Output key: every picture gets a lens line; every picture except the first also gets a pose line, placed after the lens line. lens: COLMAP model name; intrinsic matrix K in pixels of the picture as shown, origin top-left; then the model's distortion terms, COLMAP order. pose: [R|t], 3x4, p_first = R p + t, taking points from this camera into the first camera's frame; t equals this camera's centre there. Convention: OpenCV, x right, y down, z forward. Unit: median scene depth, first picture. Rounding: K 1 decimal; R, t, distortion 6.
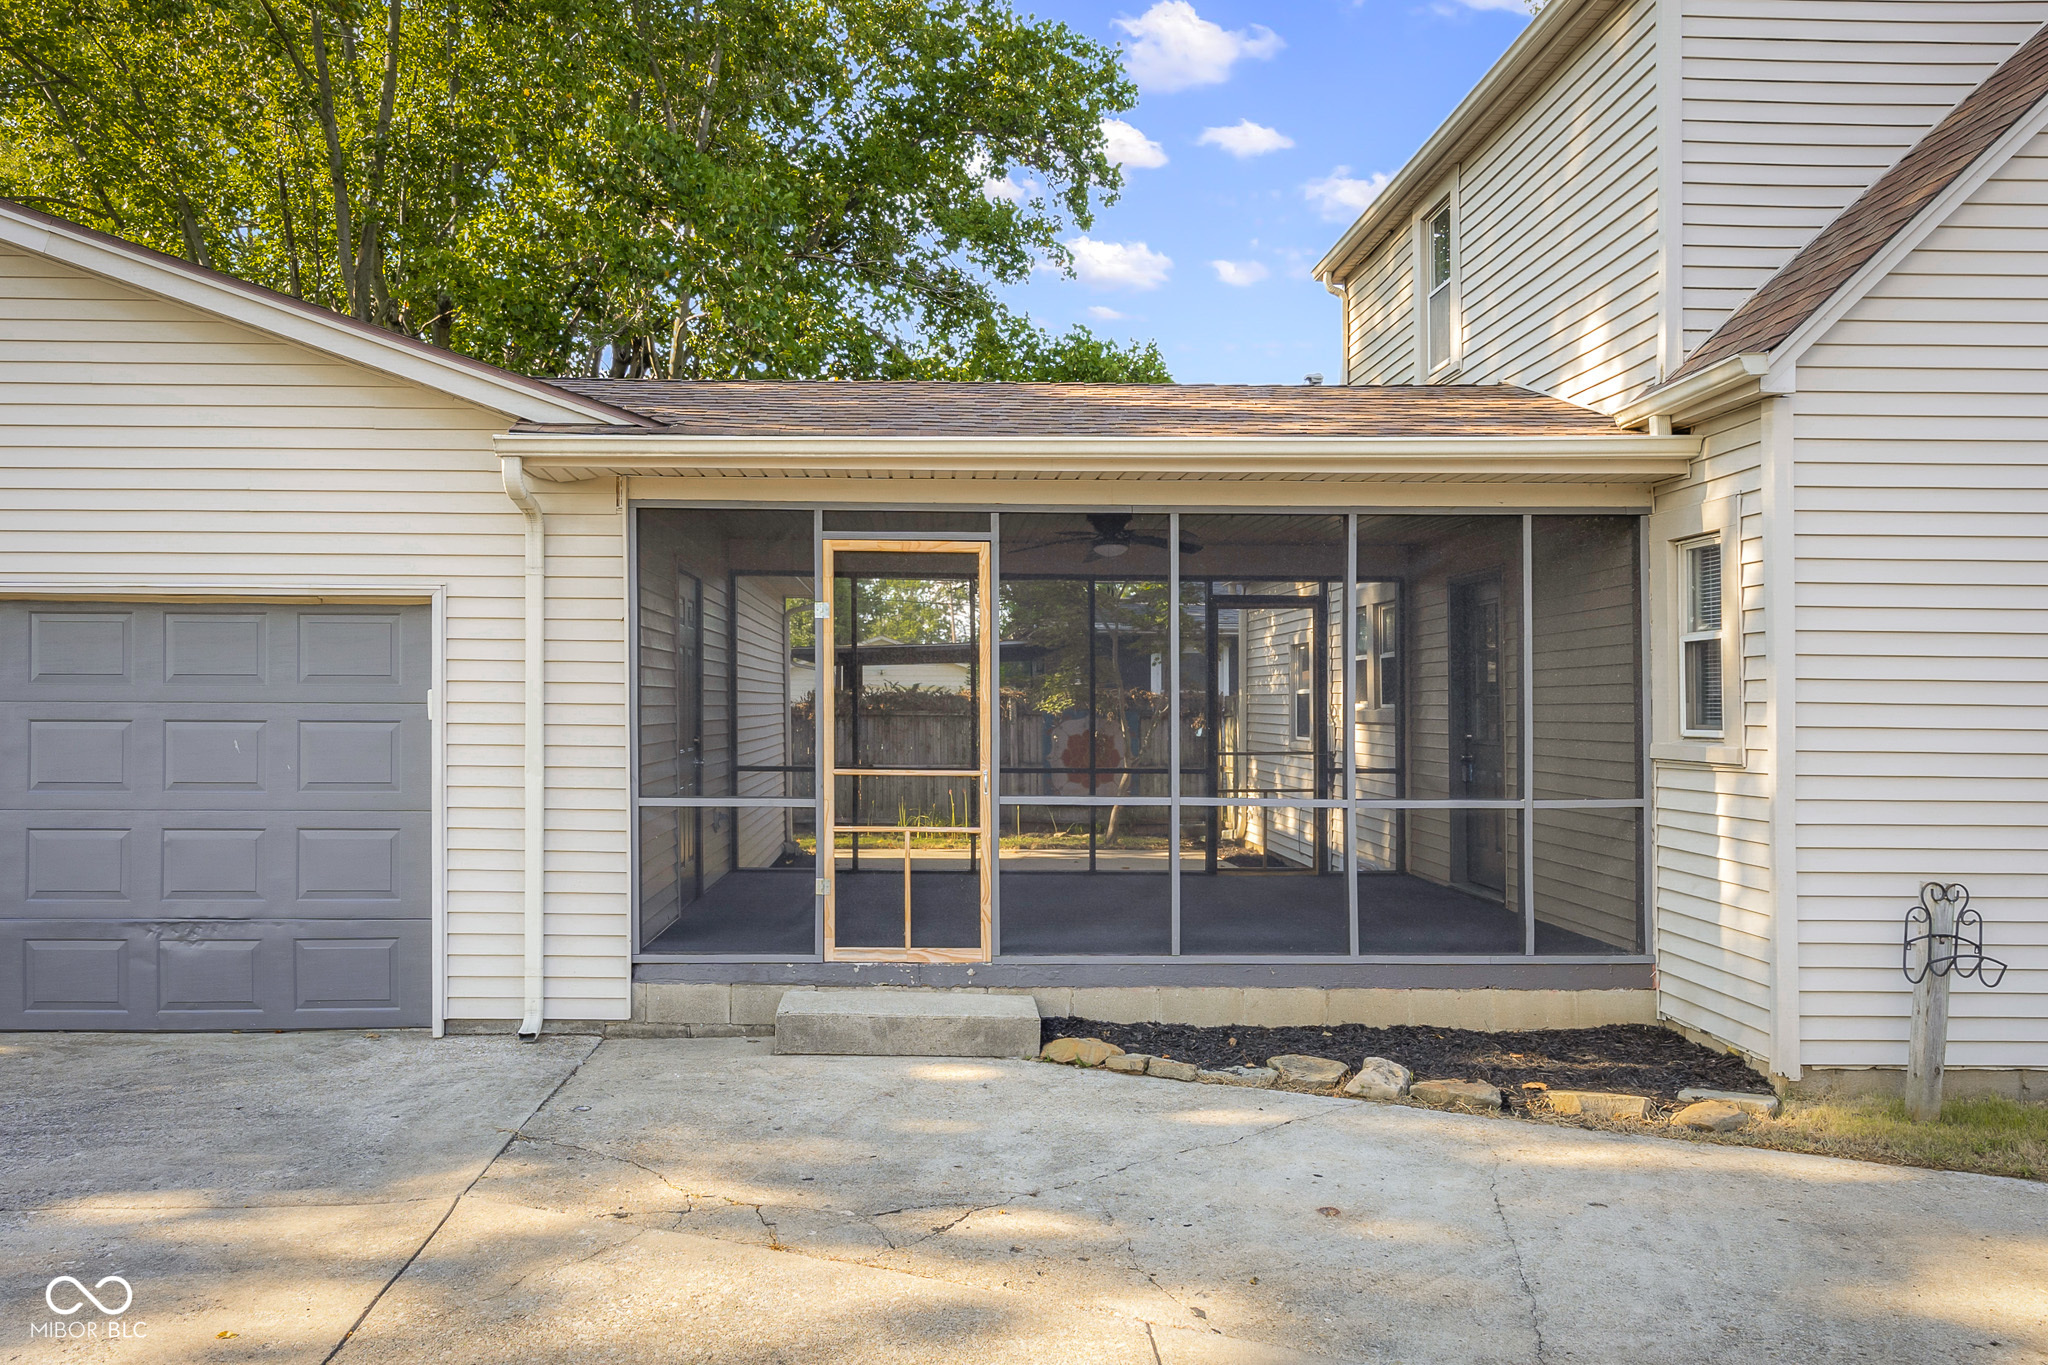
lens RADIAL K [[1392.4, 0, 927.4], [0, 1392.4, 701.0], [0, 0, 1]] dist [0.002255, -0.000125]
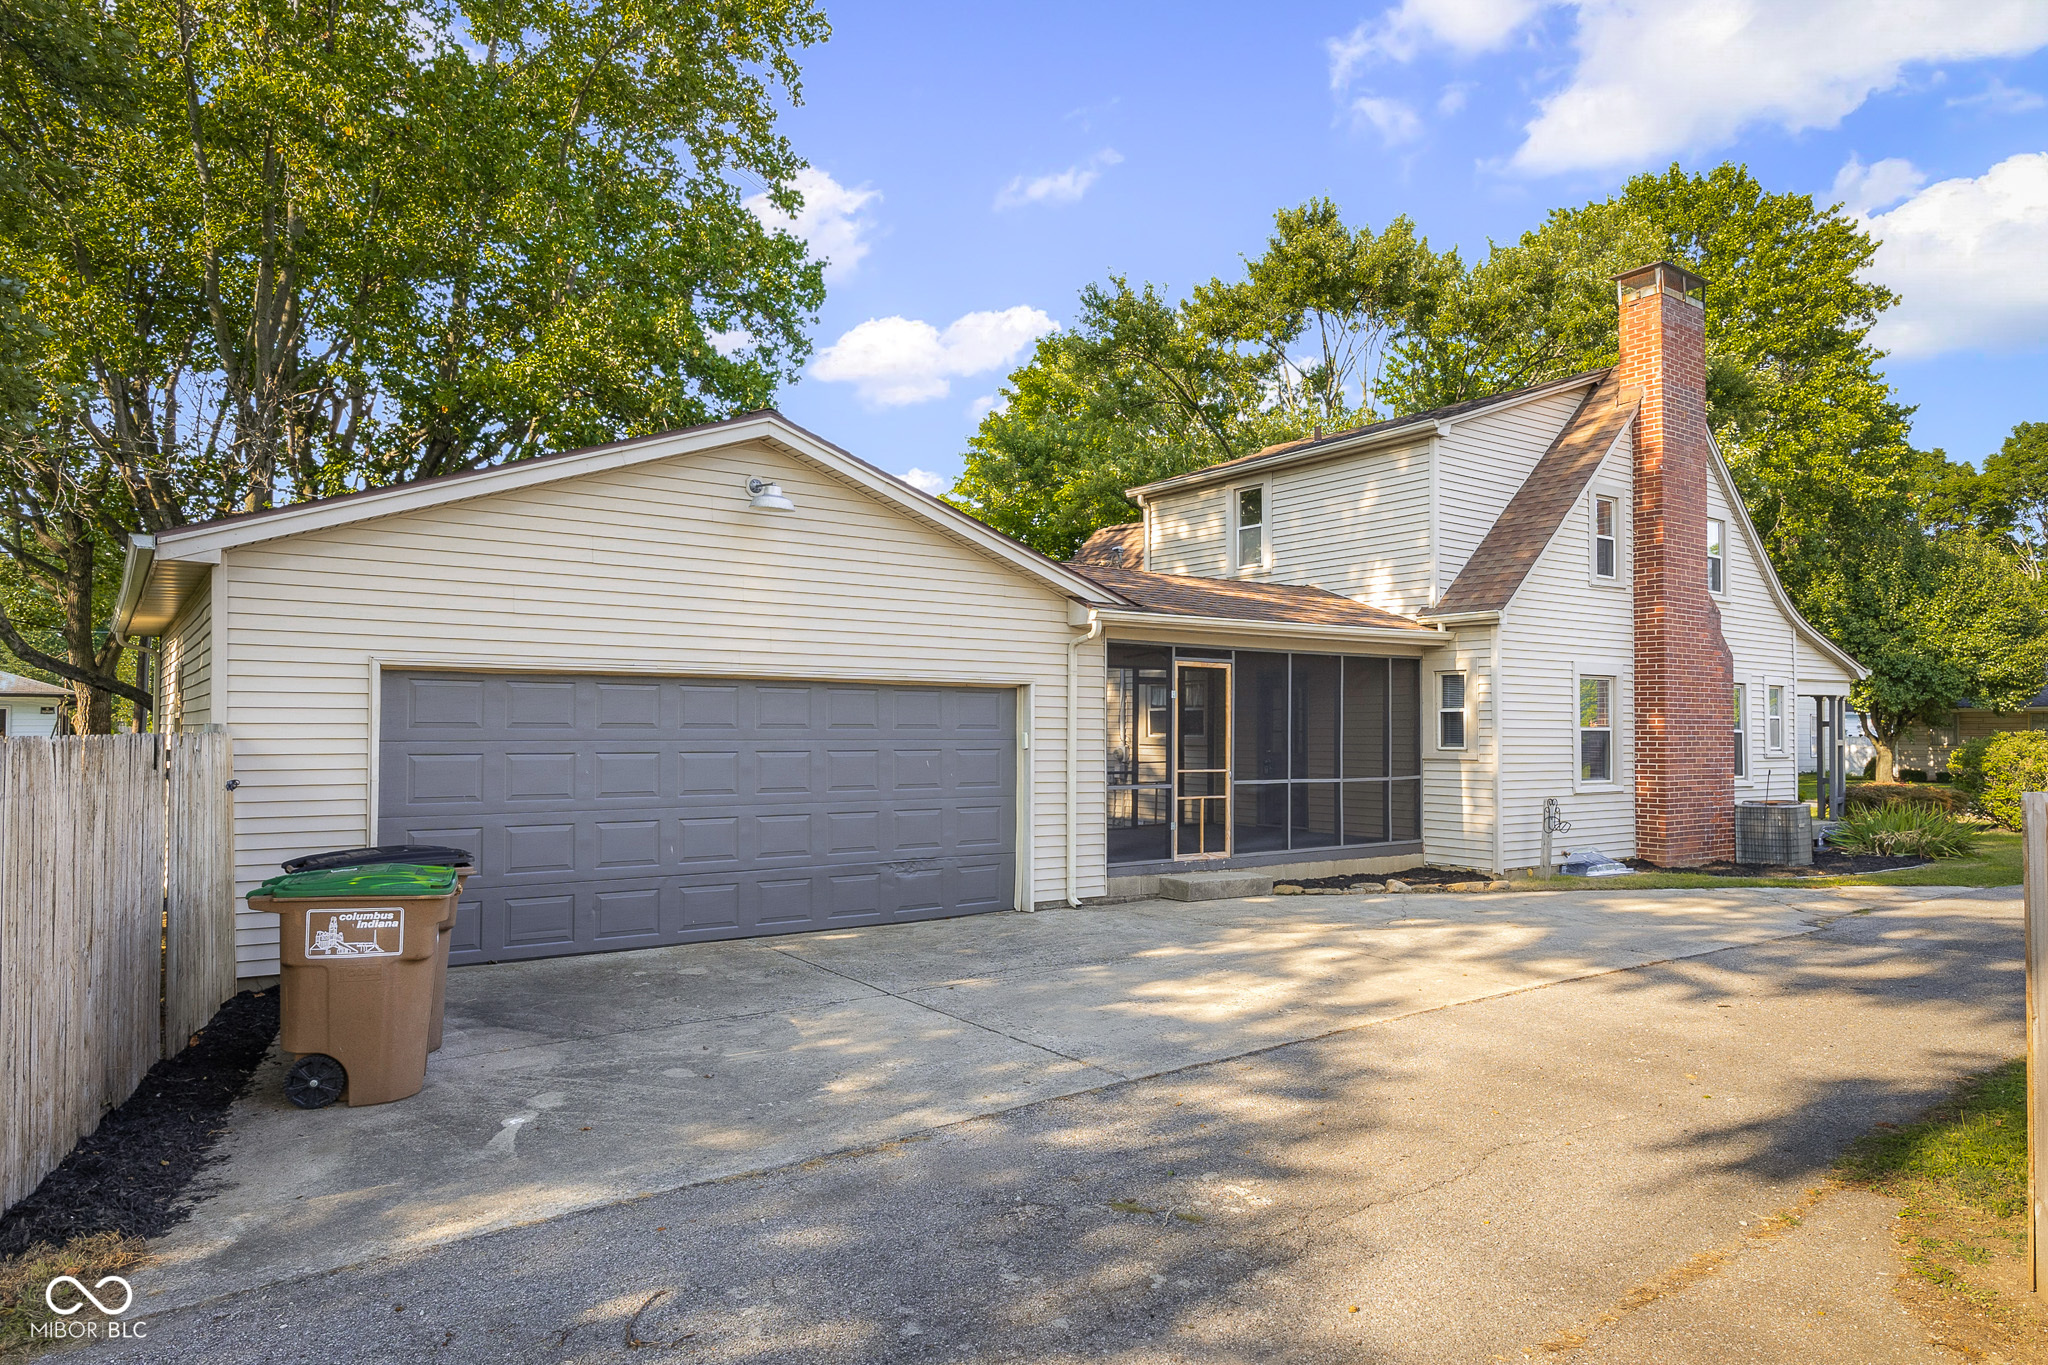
lens RADIAL K [[1321.1, 0, 1024.0], [0, 1321.1, 682.5], [0, 0, 1]] dist [0.004063, -0.000384]
pose [[0.810714, 0.018521, 0.585149, -1.426305], [-0.002853, 0.999613, -0.027687, -0.026726], [-0.585435, 0.020777, 0.810453, -0.485089]]
